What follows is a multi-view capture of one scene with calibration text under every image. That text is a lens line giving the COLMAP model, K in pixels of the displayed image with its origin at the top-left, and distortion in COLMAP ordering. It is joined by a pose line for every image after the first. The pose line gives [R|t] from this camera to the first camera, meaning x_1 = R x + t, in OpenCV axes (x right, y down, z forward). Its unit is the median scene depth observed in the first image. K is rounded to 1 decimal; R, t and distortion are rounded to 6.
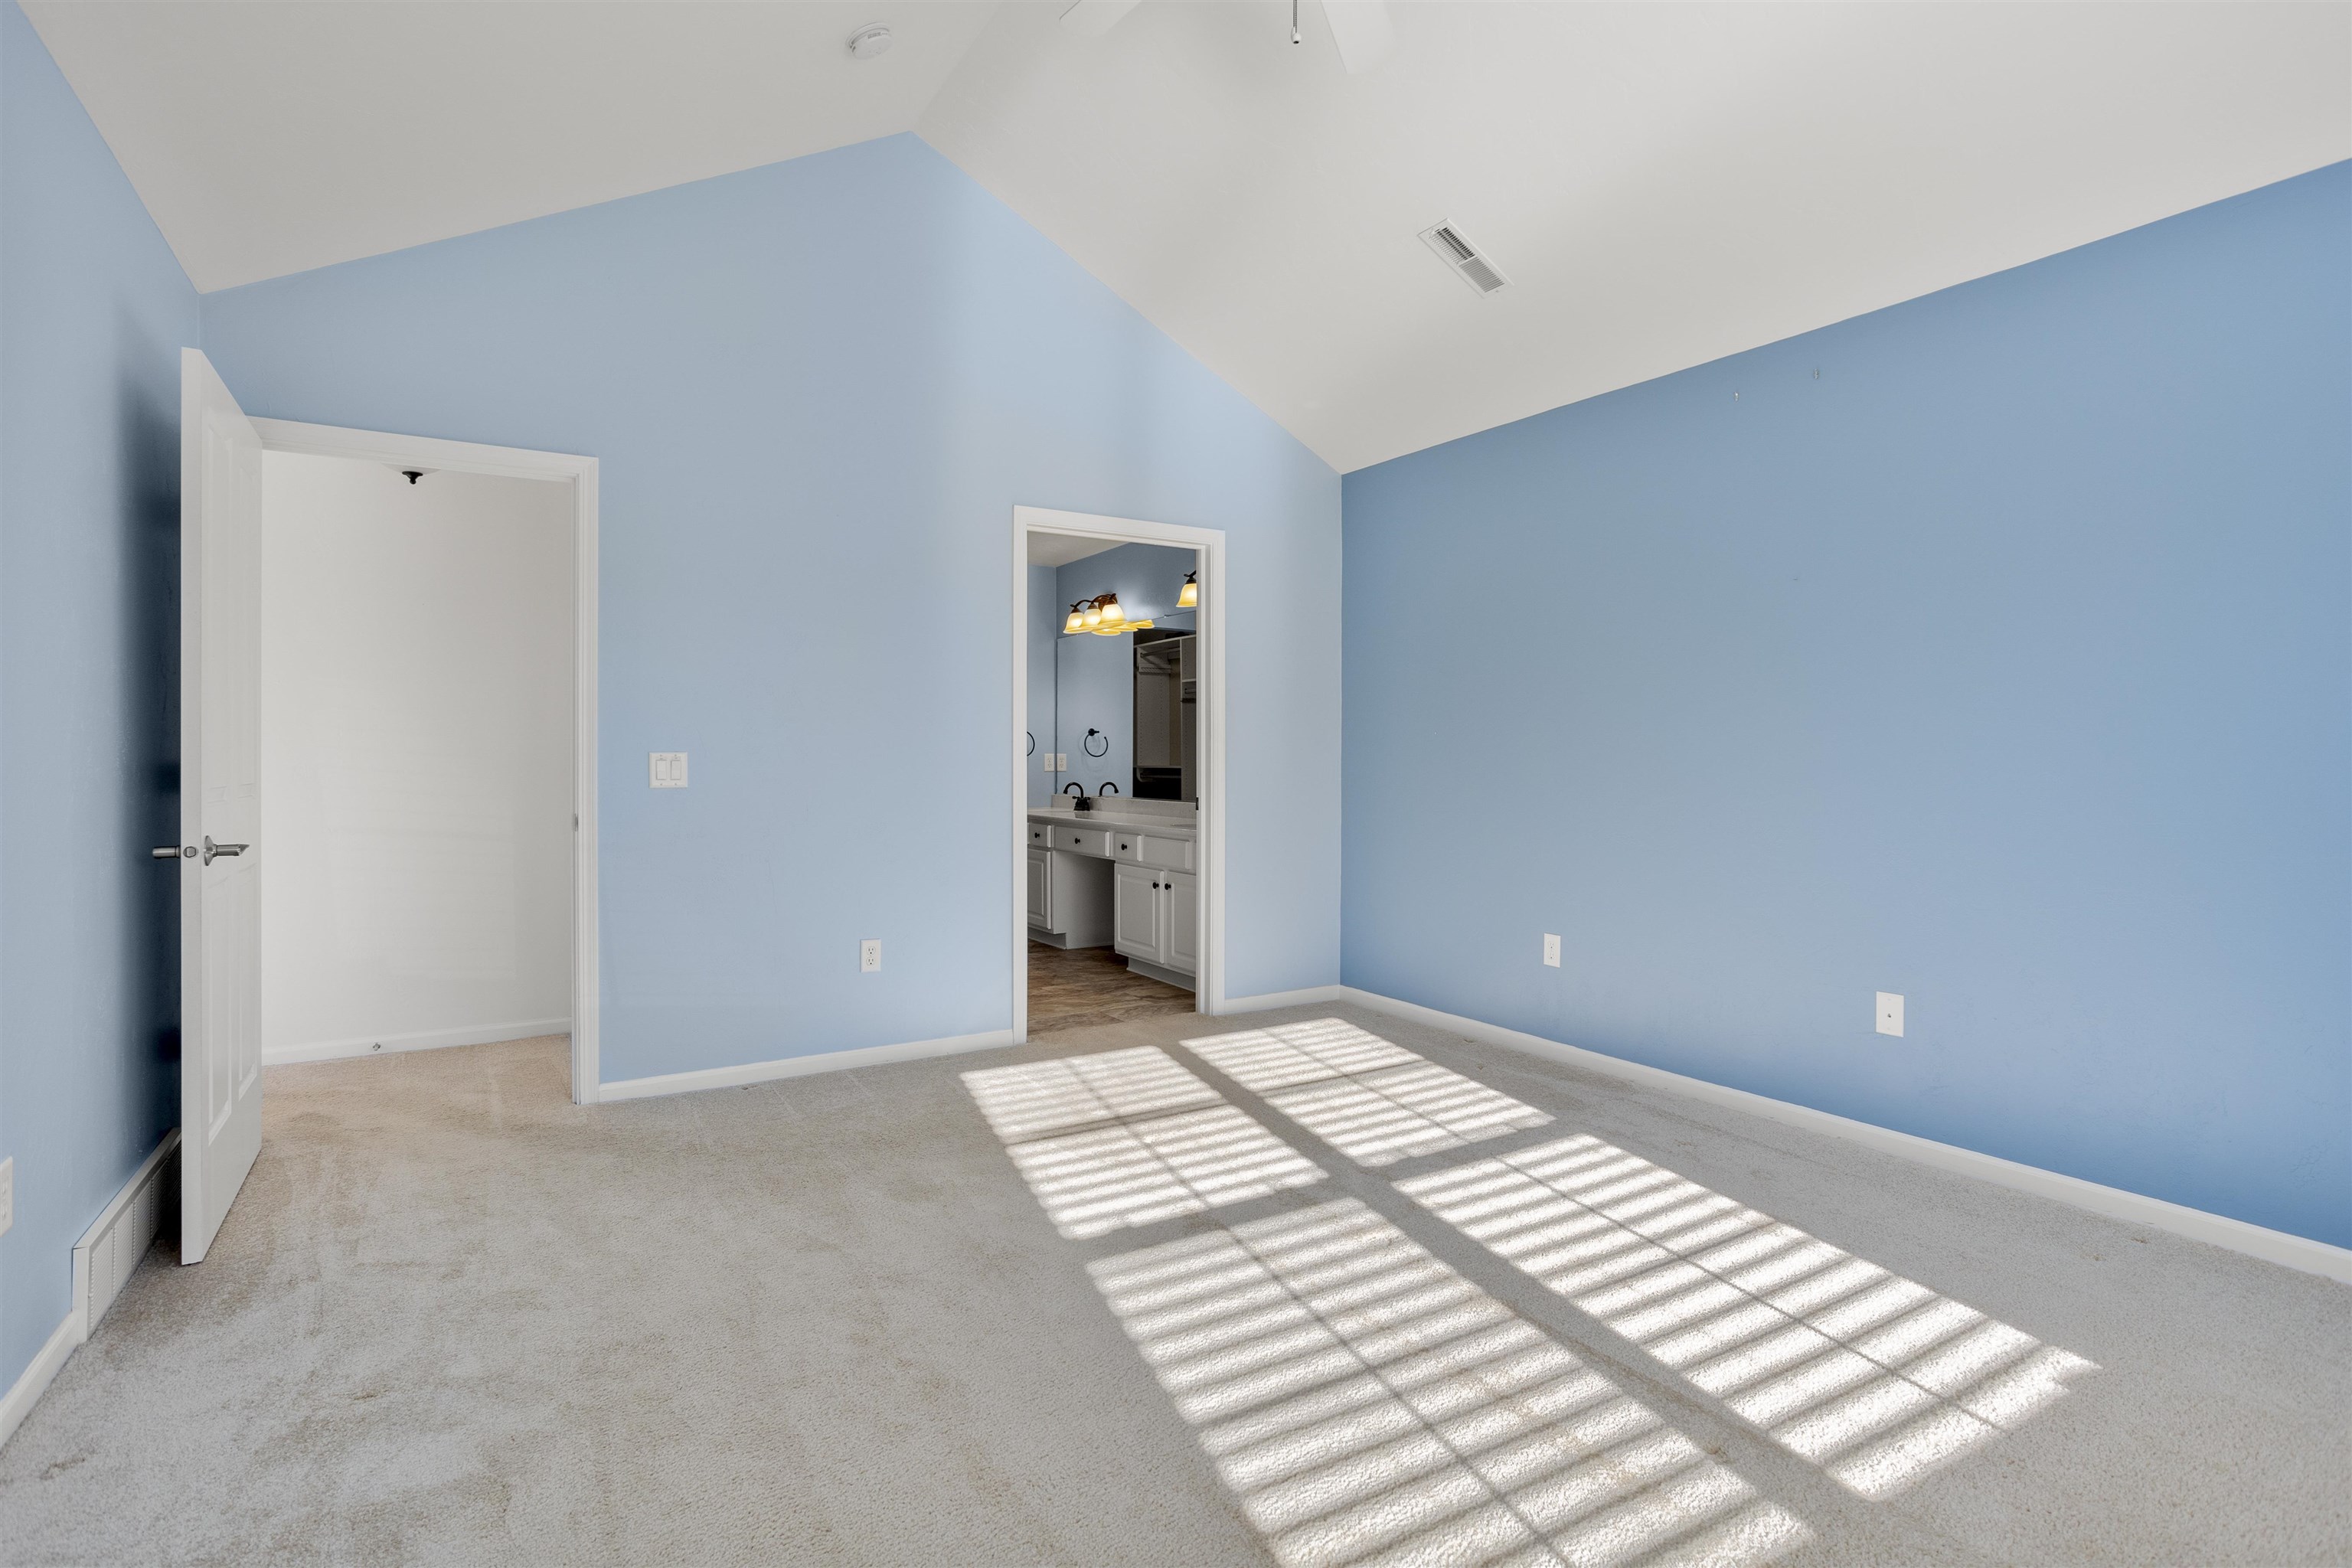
lens RADIAL K [[1156.1, 0, 1179.4], [0, 1156.1, 746.1], [0, 0, 1]] dist [-0.043009, 0.024536]
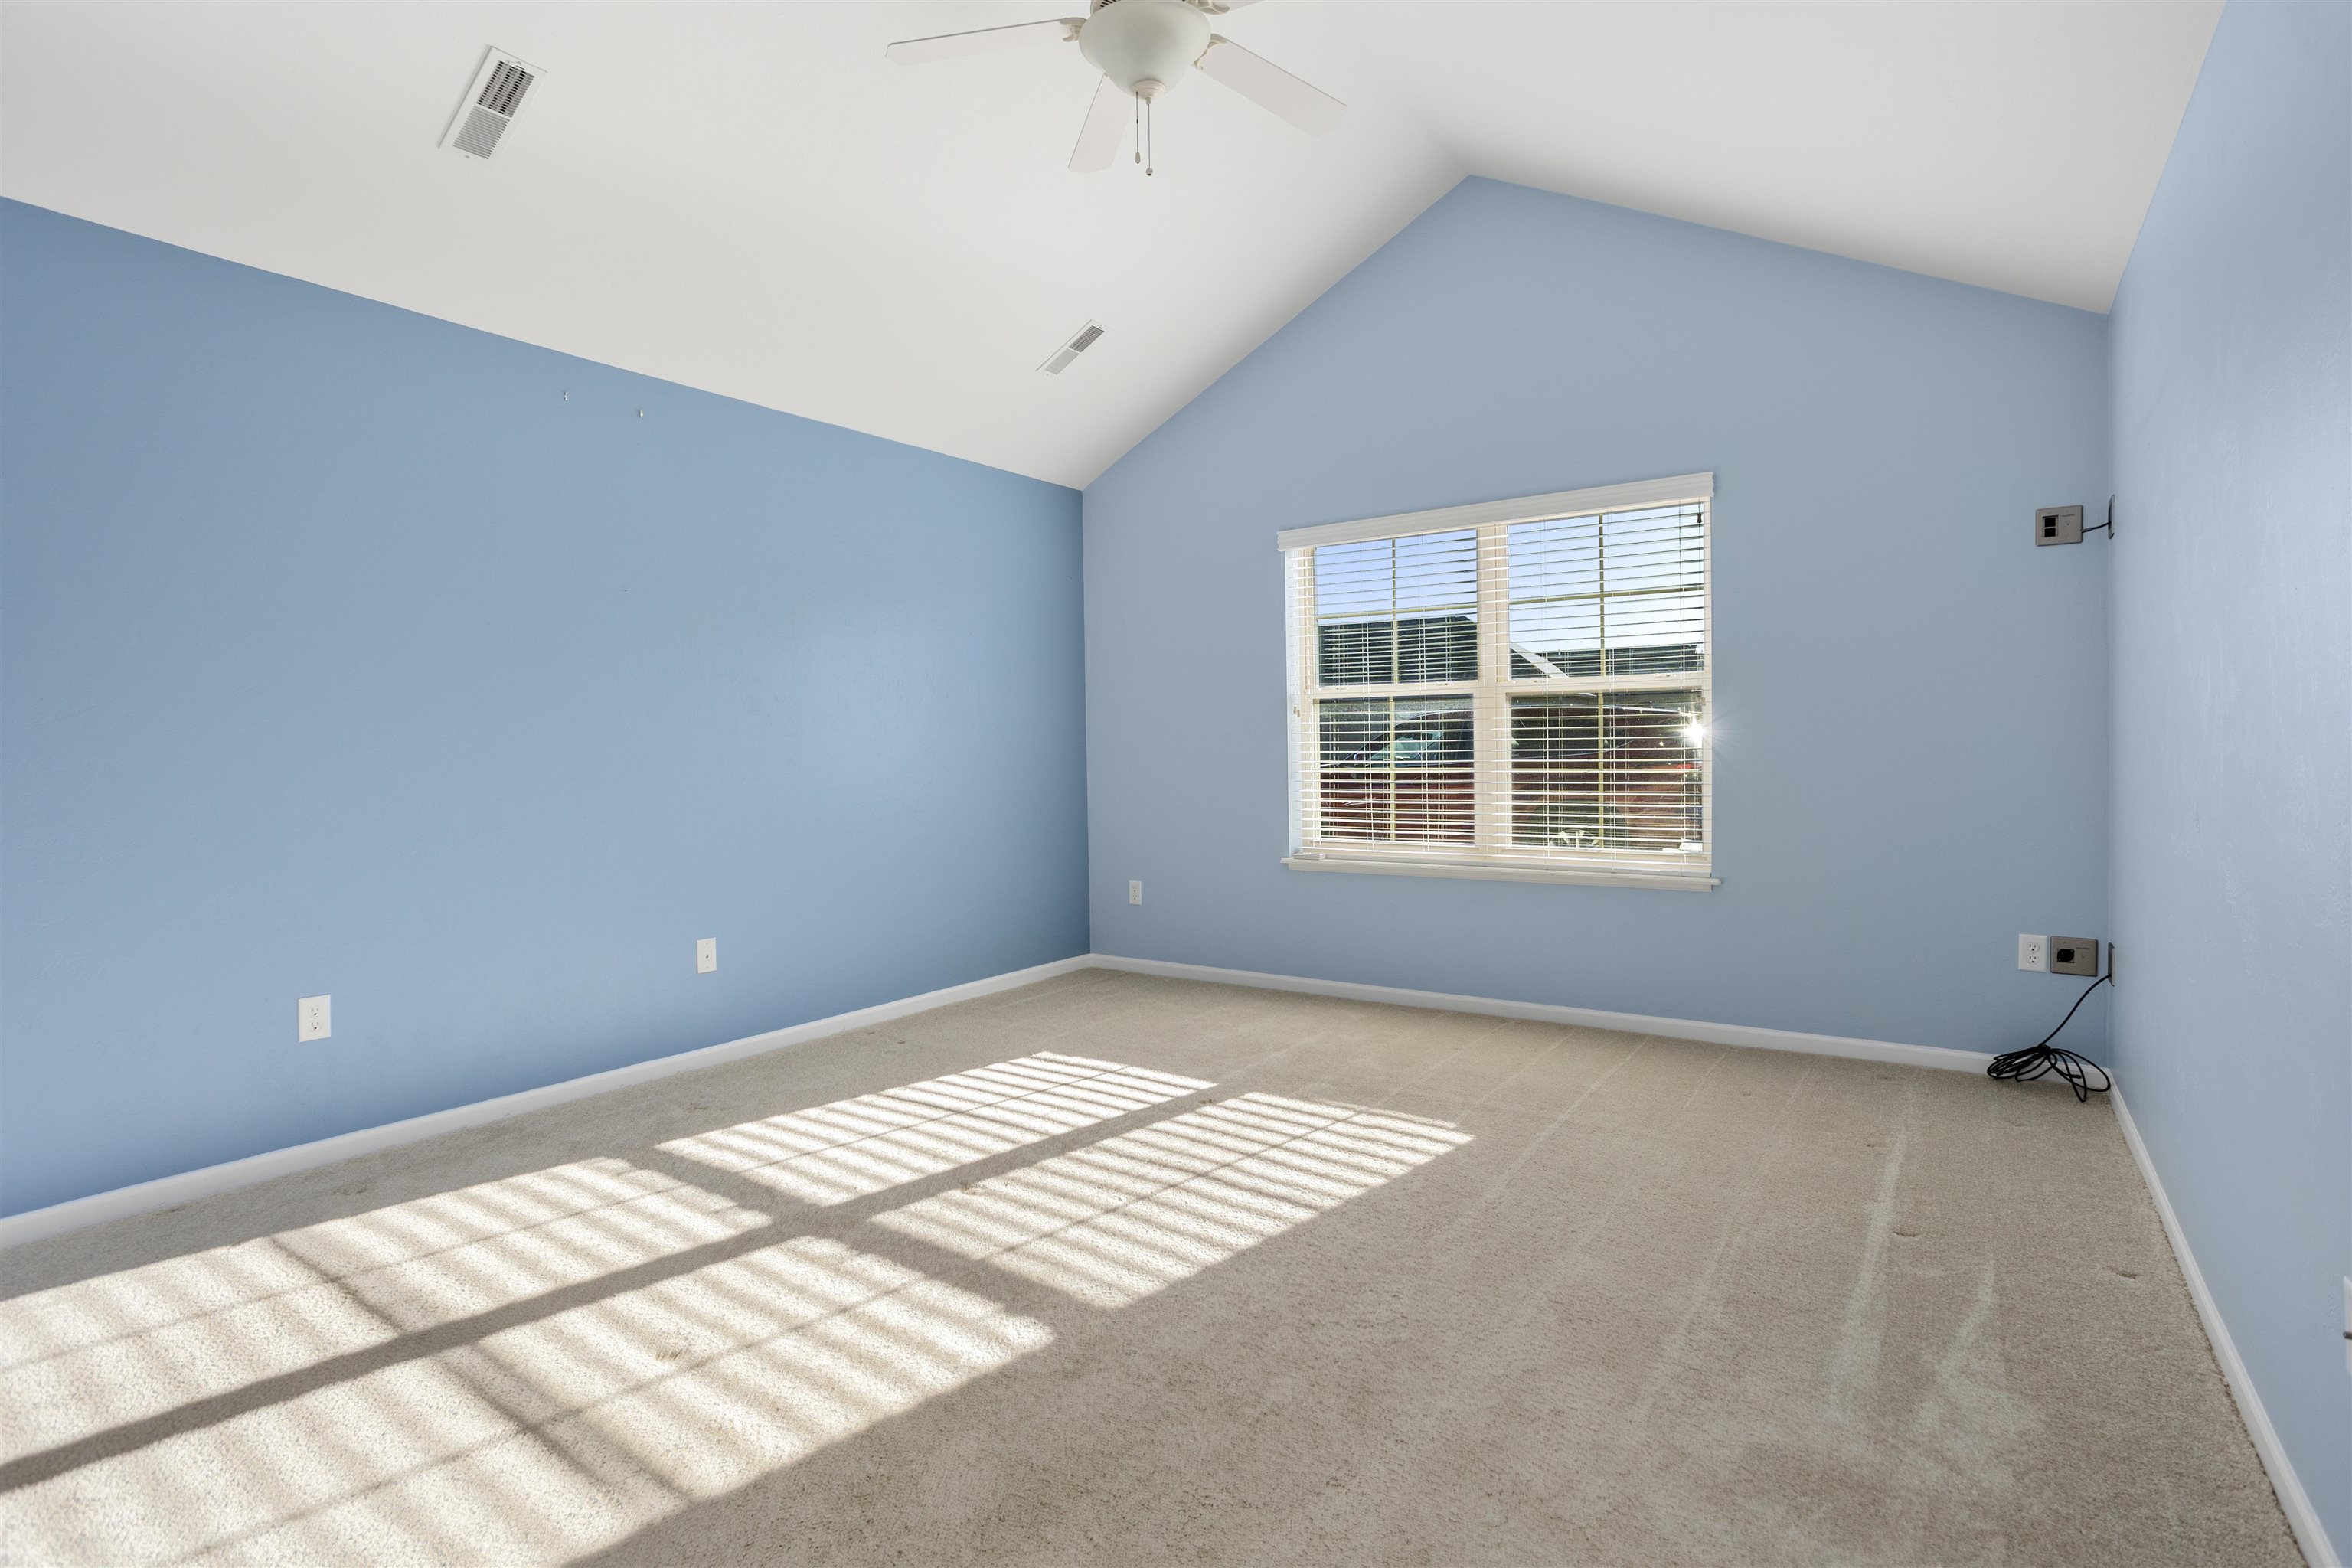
lens RADIAL K [[1156.1, 0, 1179.4], [0, 1156.1, 746.1], [0, 0, 1]] dist [-0.043009, 0.024536]
pose [[-0.412202, -0.009994, 0.911038, -0.758802], [-0.010082, 0.999929, 0.006407, -0.010004], [-0.911037, -0.006544, -0.412273, 1.069229]]
